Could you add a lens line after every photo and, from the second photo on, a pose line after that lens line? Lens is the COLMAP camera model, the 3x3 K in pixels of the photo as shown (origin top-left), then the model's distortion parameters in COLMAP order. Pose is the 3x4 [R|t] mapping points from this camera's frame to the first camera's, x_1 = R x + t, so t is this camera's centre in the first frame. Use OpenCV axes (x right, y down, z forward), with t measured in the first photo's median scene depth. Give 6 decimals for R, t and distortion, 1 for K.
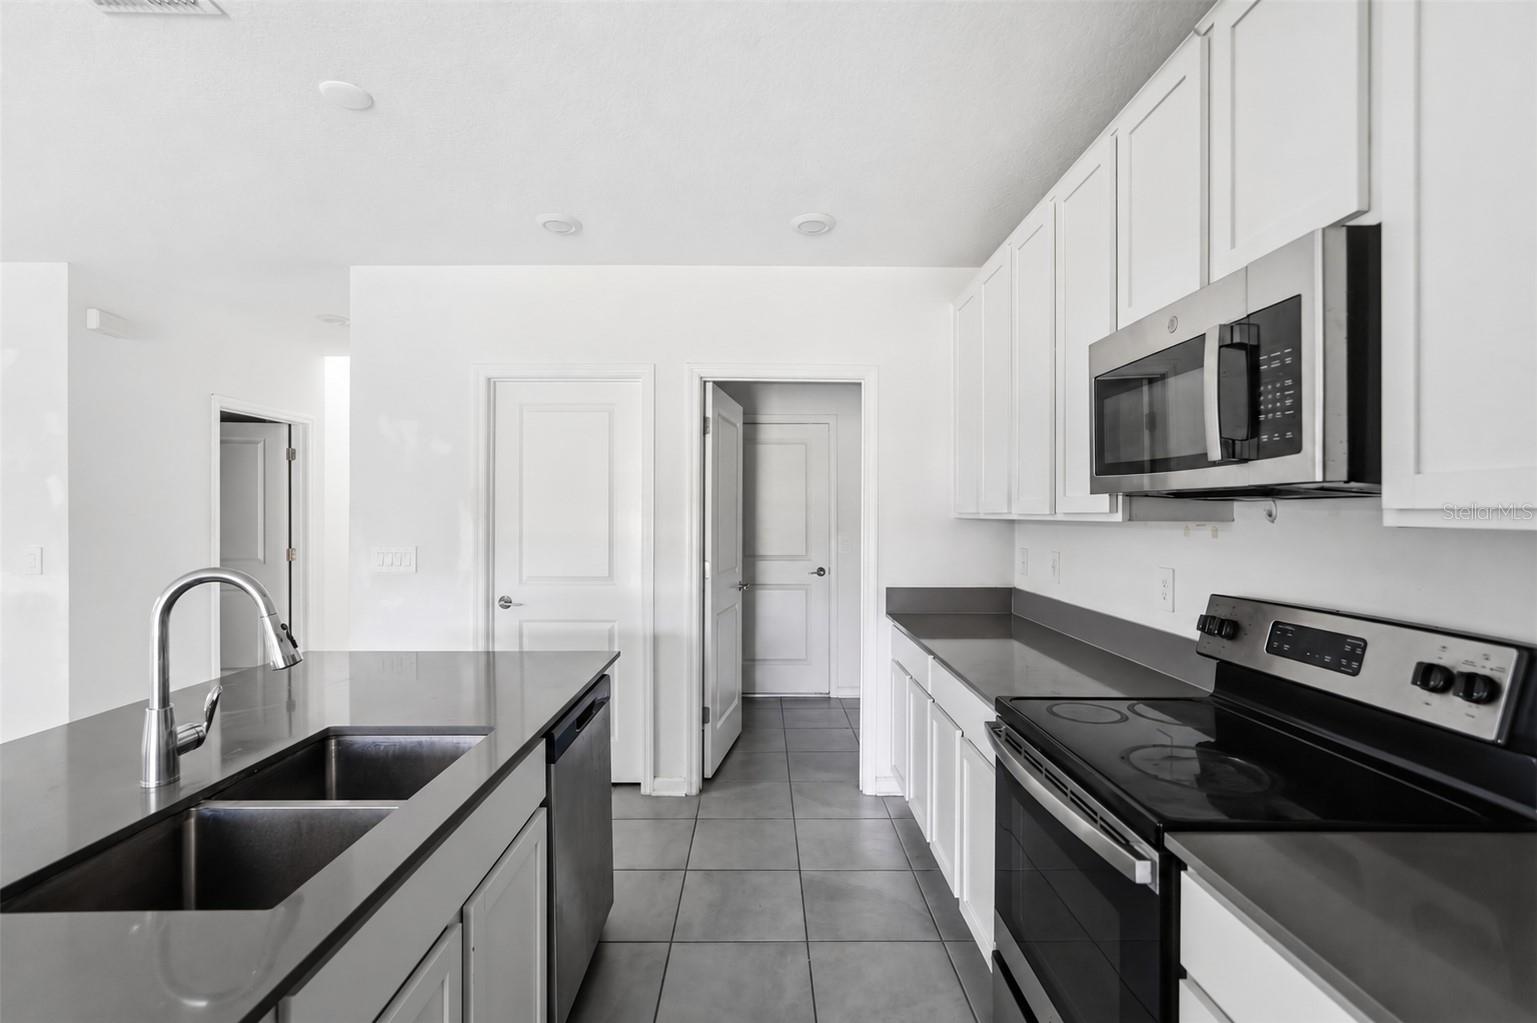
lens RADIAL K [[691.0, 0, 769.9], [0, 691.0, 516.9], [0, 0, 1]] dist [-0.007167, 0.003037]
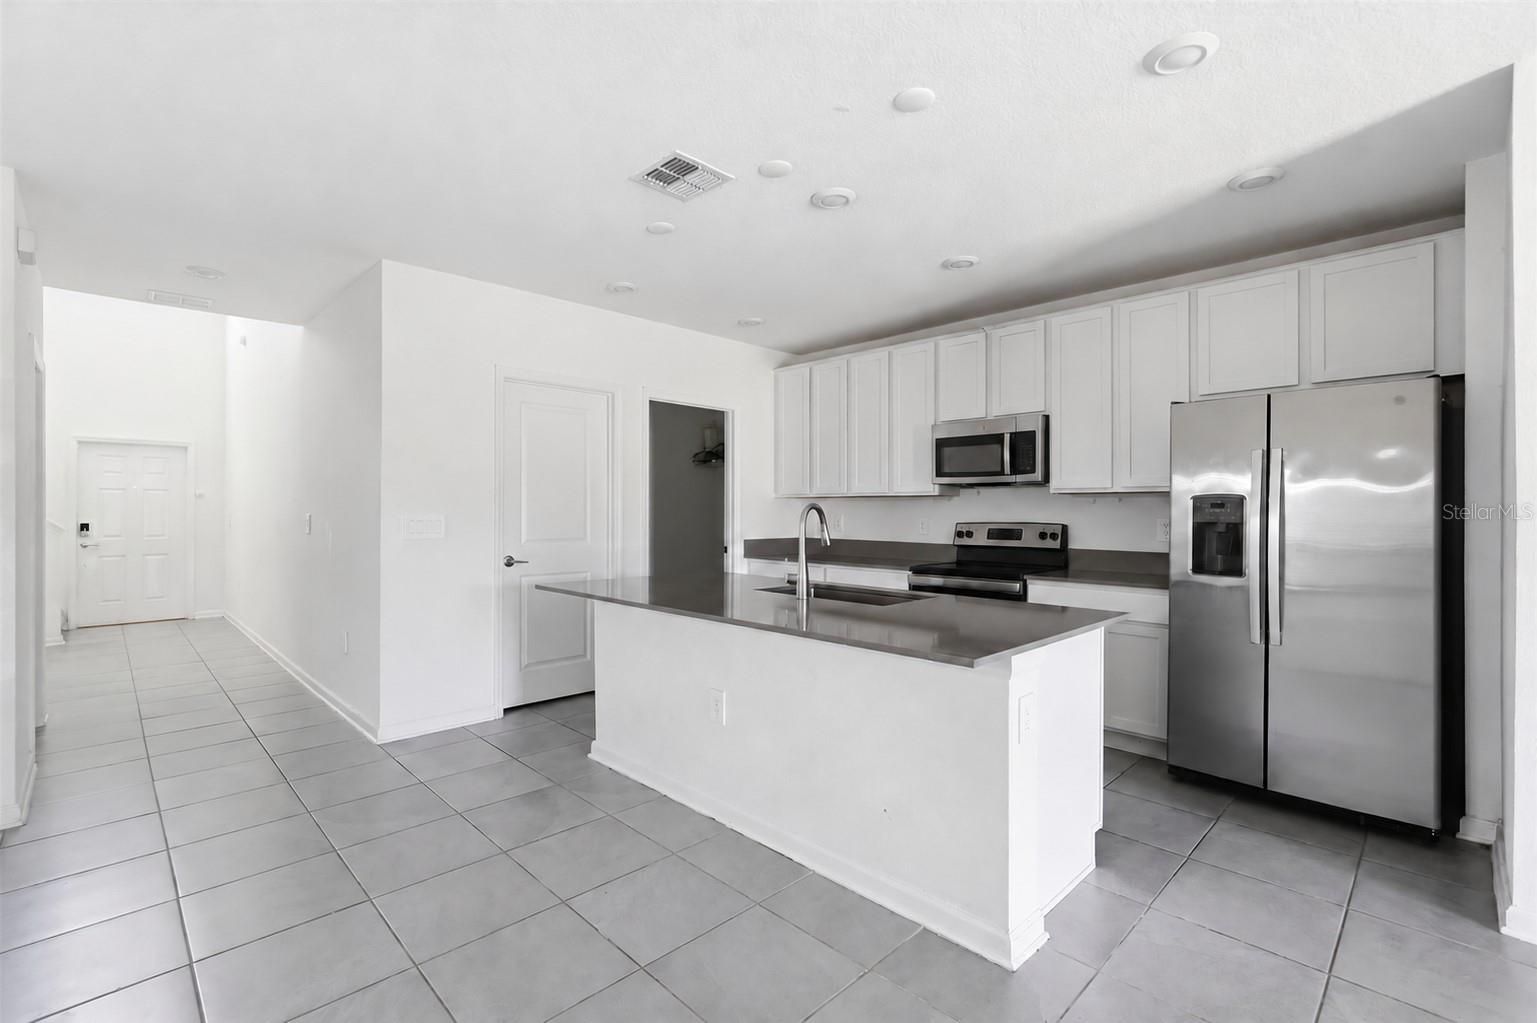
lens RADIAL K [[691.0, 0, 770.1], [0, 691.0, 514.2], [0, 0, 1]] dist [-0.007167, 0.003037]
pose [[0.723553, -0.001758, 0.690266, -1.855576], [0.002816, 0.999996, -0.000405, 0.082837], [-0.690263, 0.002237, 0.723555, -0.462290]]
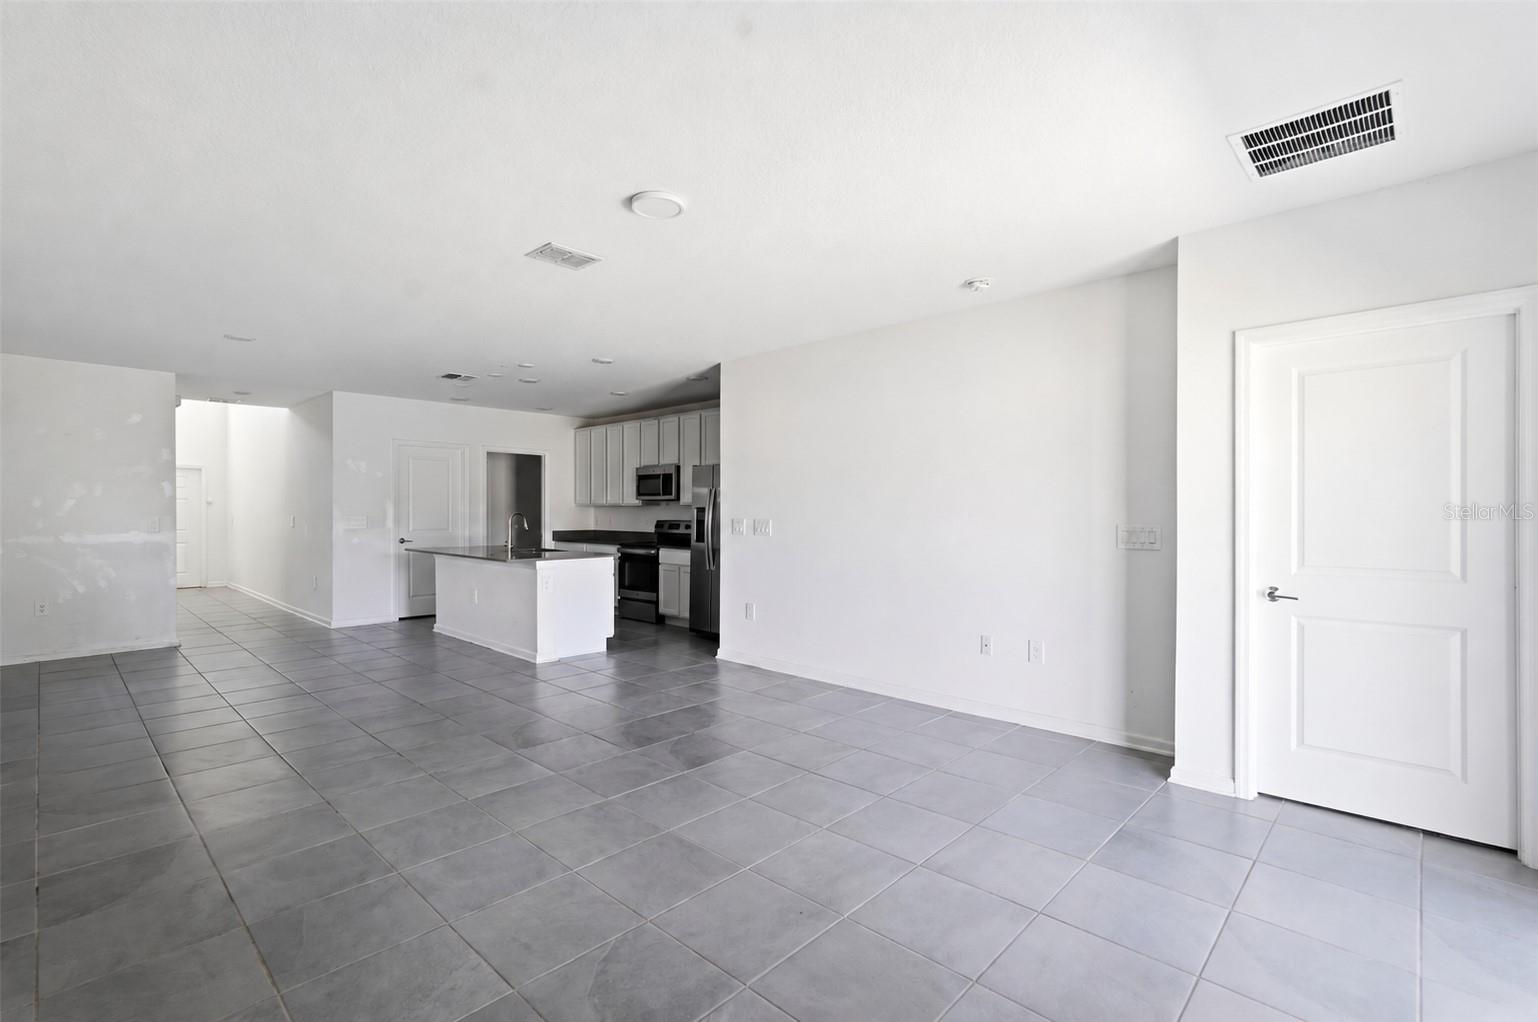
lens RADIAL K [[691.4, 0, 770.3], [0, 691.4, 516.1], [0, 0, 1]] dist [-0.007167, 0.003037]
pose [[0.701079, 0.000883, 0.713083, -2.434148], [0.001324, 0.999996, -0.002540, 0.100012], [-0.713082, 0.002725, 0.701075, -3.191398]]
